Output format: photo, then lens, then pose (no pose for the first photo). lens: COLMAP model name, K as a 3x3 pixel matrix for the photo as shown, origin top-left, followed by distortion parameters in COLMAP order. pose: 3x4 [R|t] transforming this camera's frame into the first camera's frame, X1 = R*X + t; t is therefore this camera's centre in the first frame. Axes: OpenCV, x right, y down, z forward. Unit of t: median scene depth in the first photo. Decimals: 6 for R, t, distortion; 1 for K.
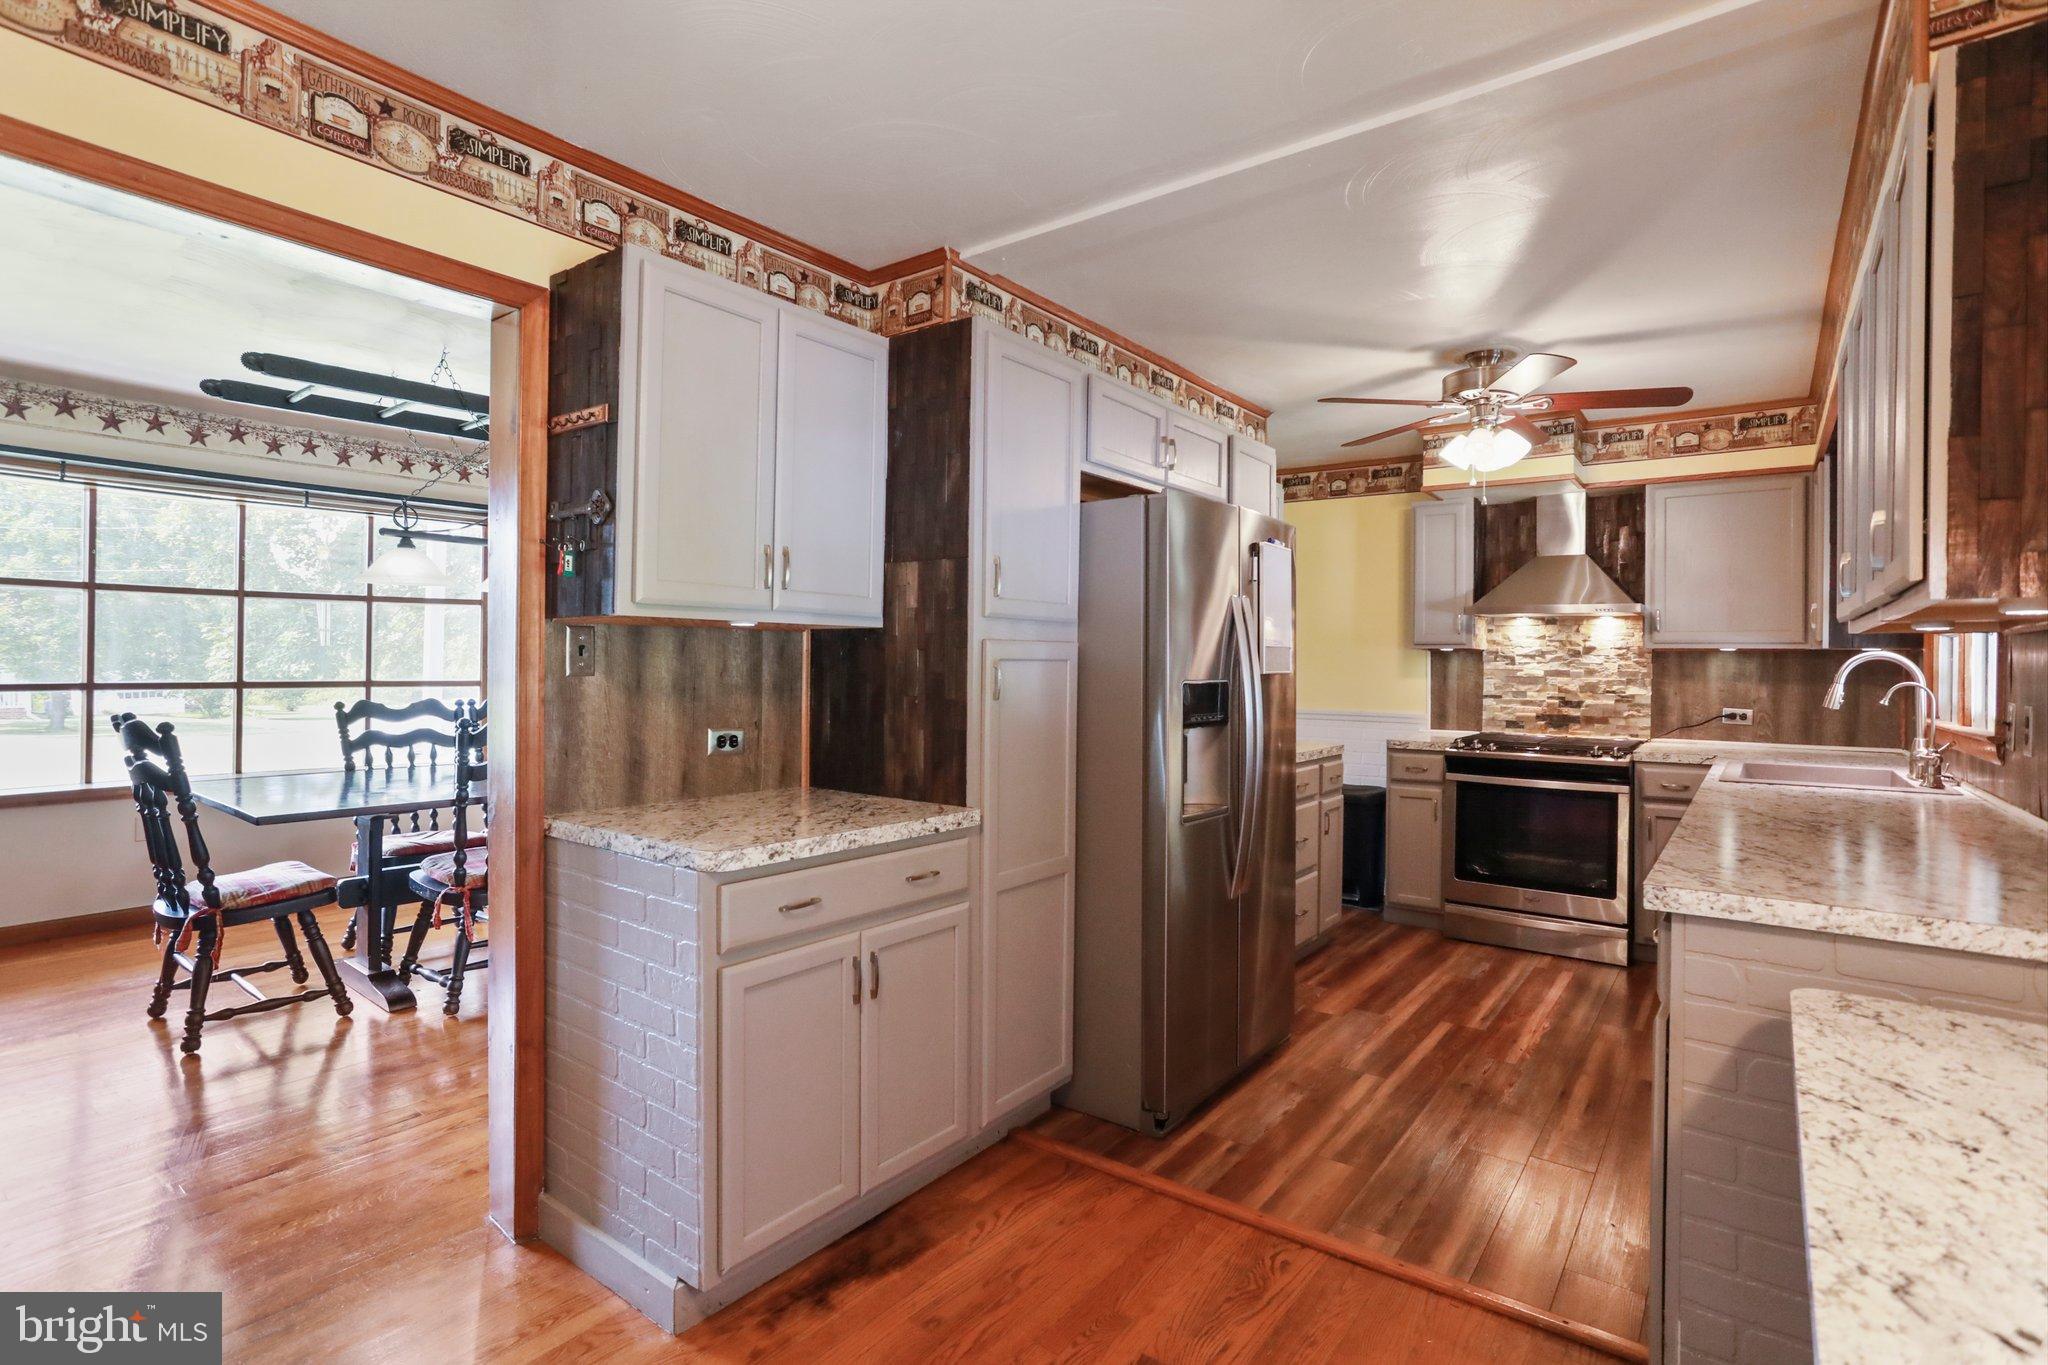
lens RADIAL K [[982.4, 0, 1026.7], [0, 982.4, 661.8], [0, 0, 1]] dist [-0.058612, 0.032941]
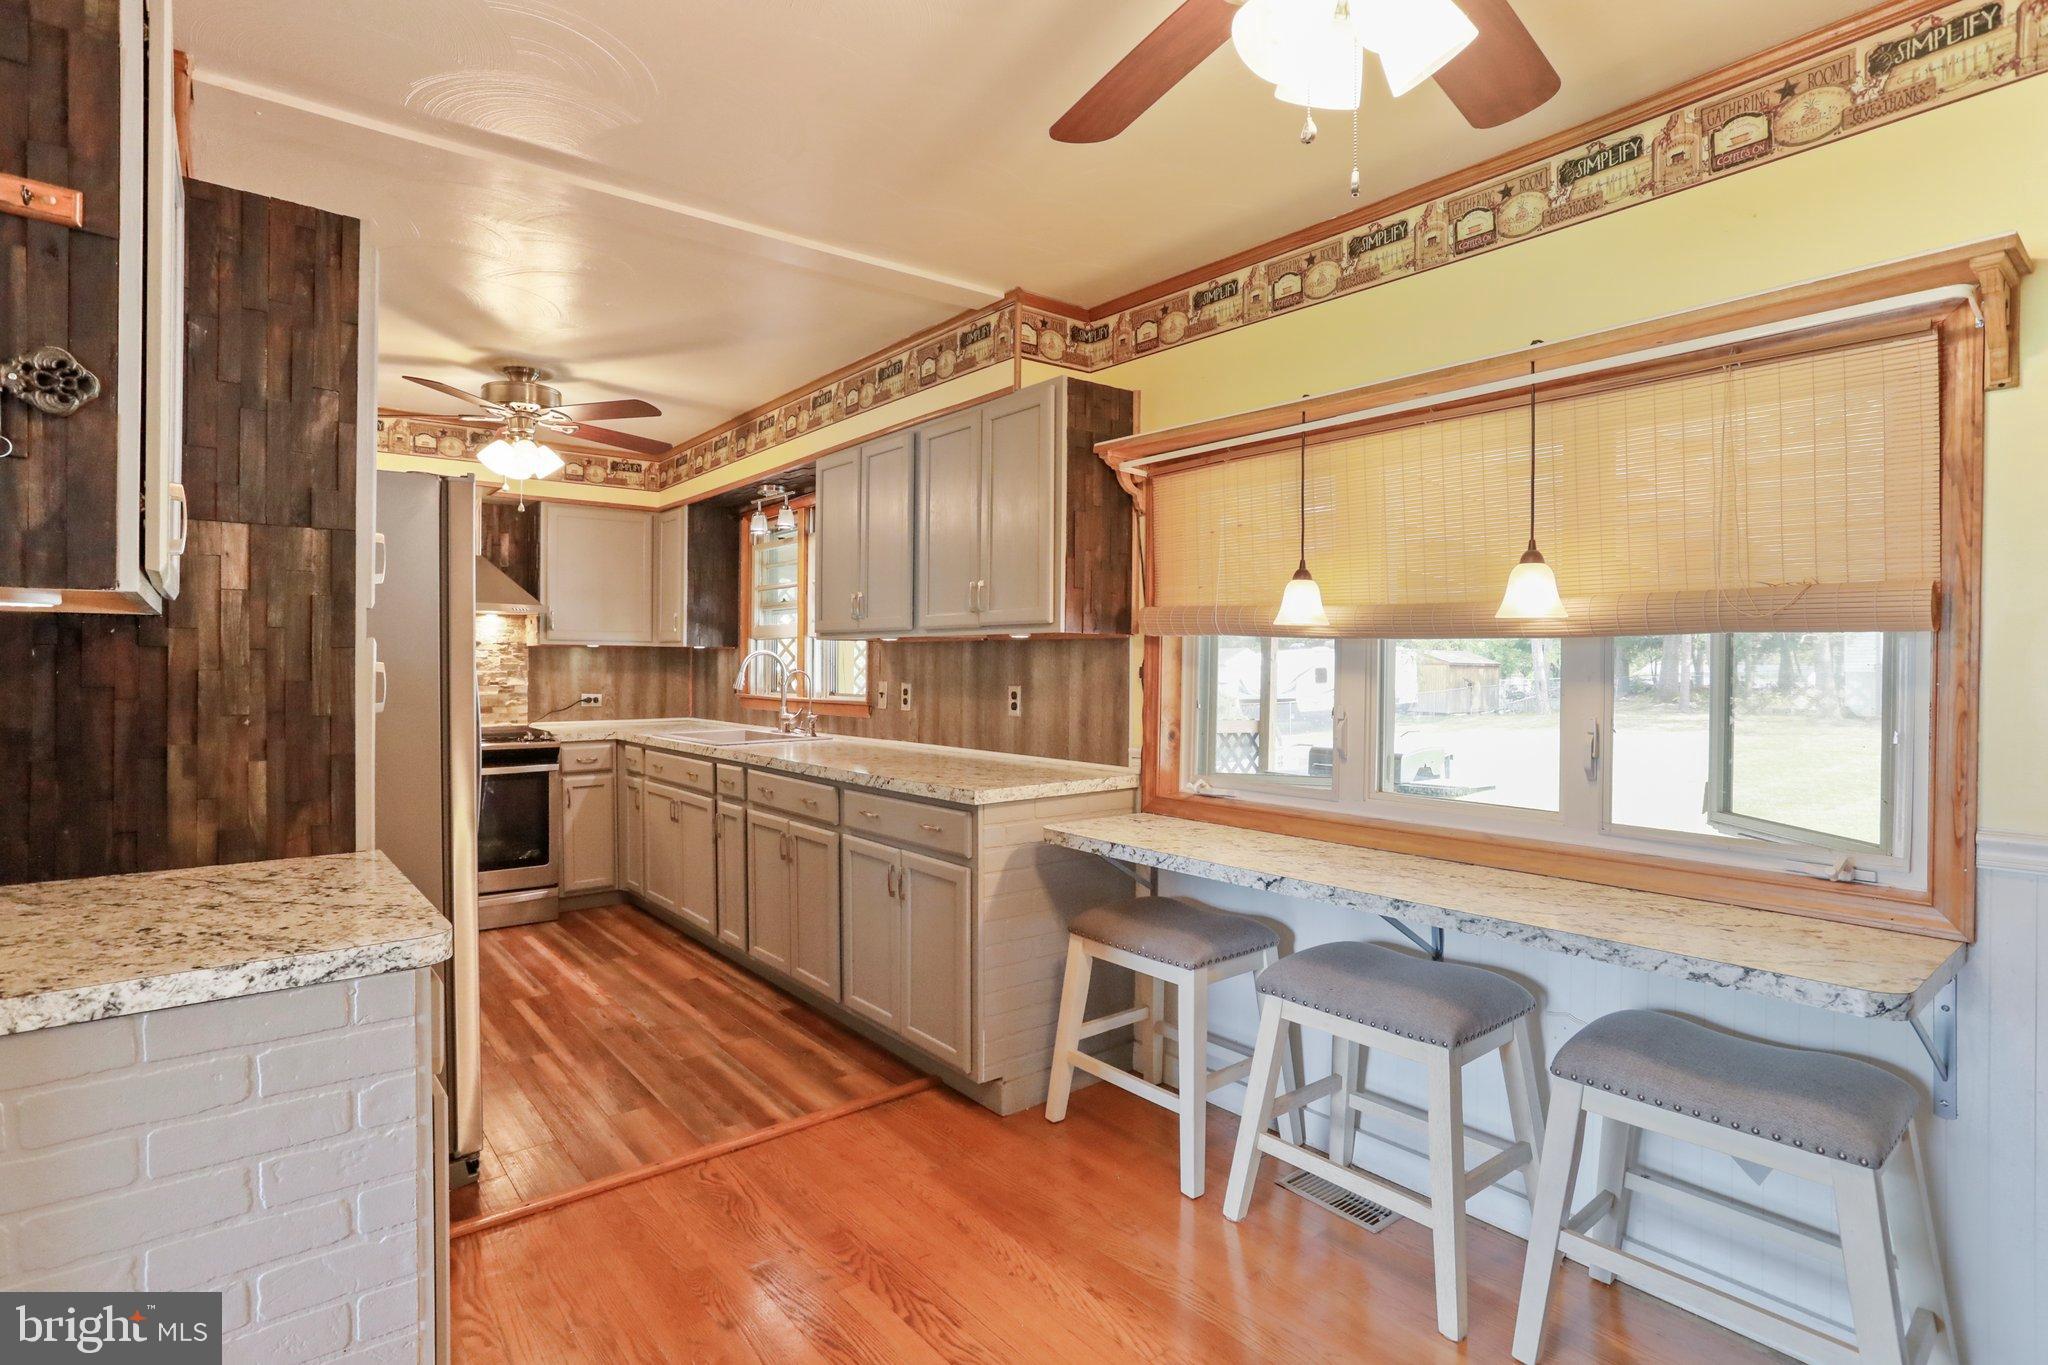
lens RADIAL K [[1006.6, 0, 1007.2], [0, 1006.6, 668.4], [0, 0, 1]] dist [-0.036379, 0.013898]
pose [[0.252156, -0.015998, 0.967554, -0.399666], [-0.001344, 0.999857, 0.016883, -0.006615], [-0.967686, -0.005558, 0.252098, 0.175883]]
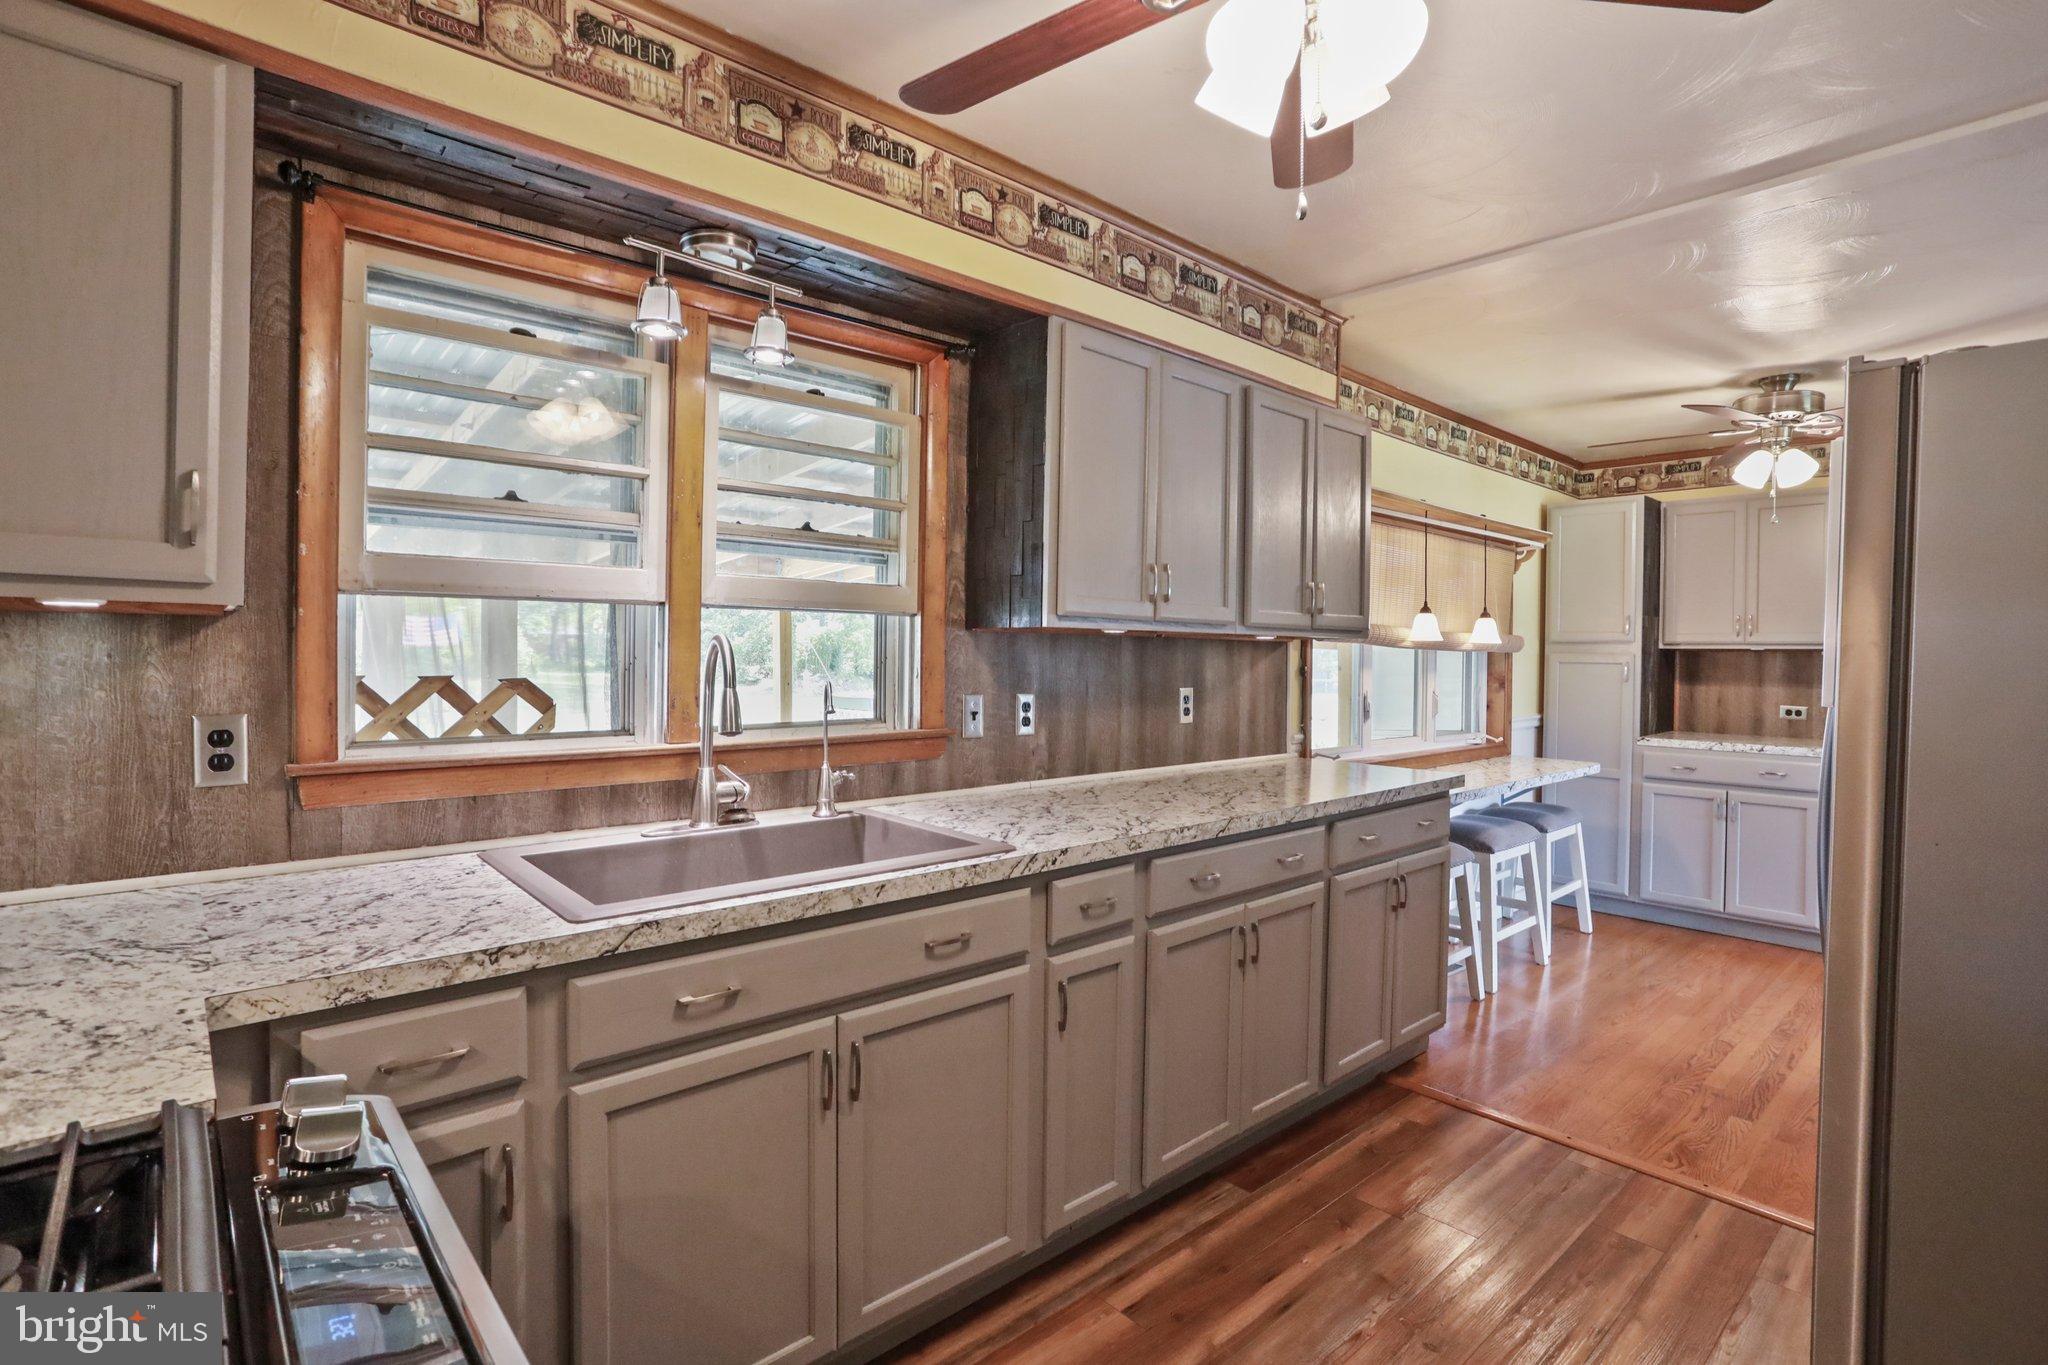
lens RADIAL K [[982.4, 0, 1026.7], [0, 982.4, 661.8], [0, 0, 1]] dist [-0.058612, 0.032941]
pose [[-0.981184, -0.023233, 0.191671, 0.428987], [-0.021890, 0.999719, 0.009119, -0.002019], [-0.191829, 0.004752, -0.981417, 1.175578]]
